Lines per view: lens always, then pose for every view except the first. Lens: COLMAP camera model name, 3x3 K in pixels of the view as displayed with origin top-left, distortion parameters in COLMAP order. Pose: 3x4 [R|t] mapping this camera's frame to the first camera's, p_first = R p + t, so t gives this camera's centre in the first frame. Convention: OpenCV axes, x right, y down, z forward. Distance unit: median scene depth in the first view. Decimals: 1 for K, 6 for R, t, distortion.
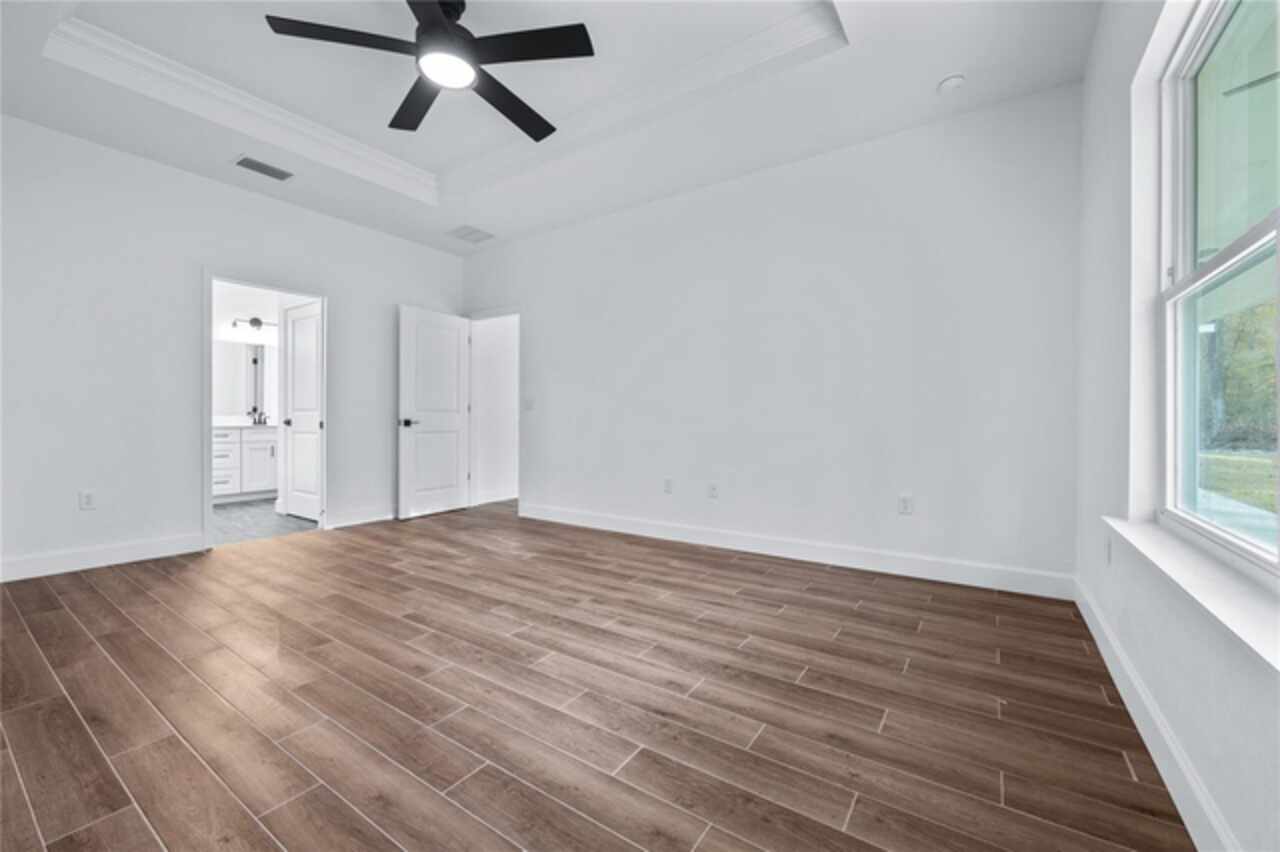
lens RADIAL K [[515.3, 0, 636.8], [0, 515.3, 421.8], [0, 0, 1]] dist [-0.000867, -0.000271]
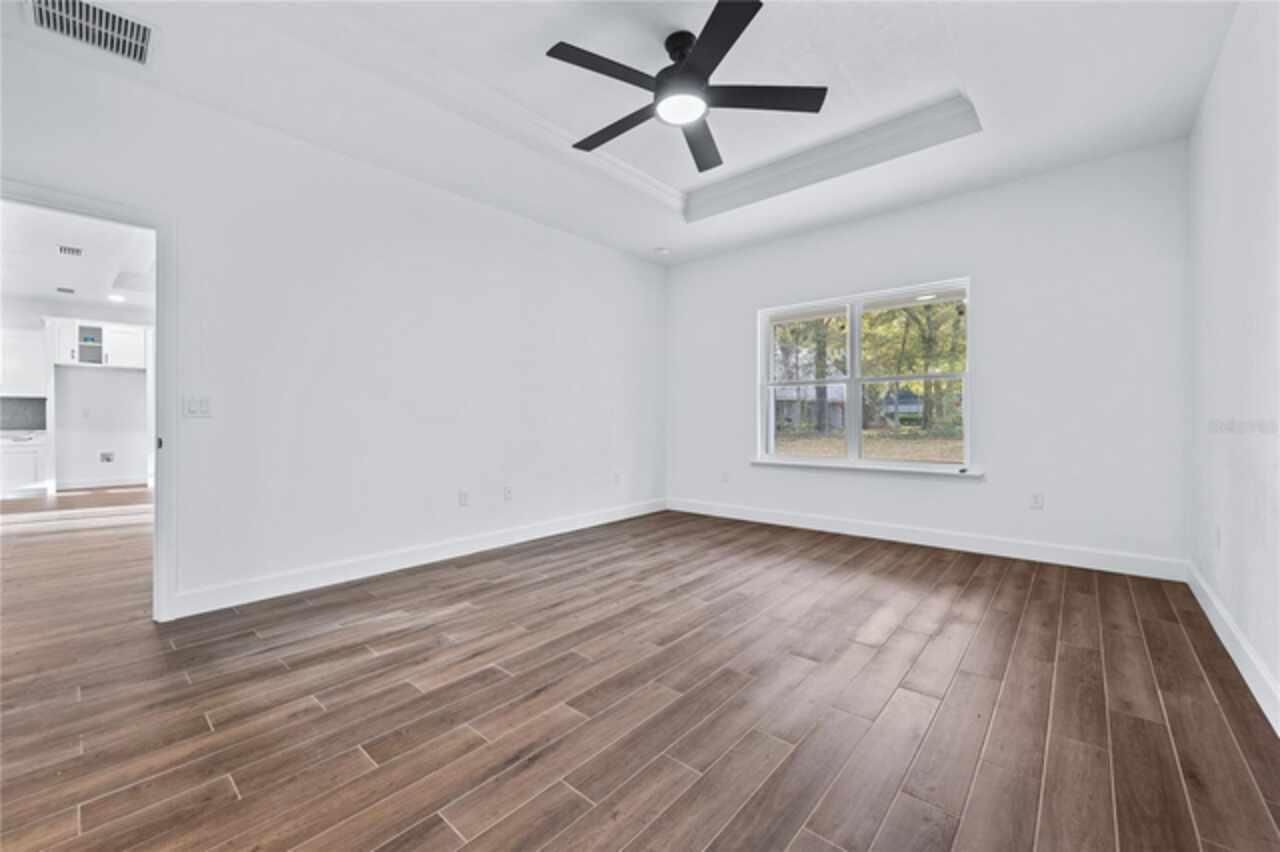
lens RADIAL K [[515.3, 0, 637.8], [0, 515.3, 421.3], [0, 0, 1]] dist [-0.000867, -0.000271]
pose [[0.103028, -0.007602, 0.994649, -1.248647], [0.002985, 0.999969, 0.007333, -0.037885], [-0.994674, 0.002214, 0.103047, 0.844371]]
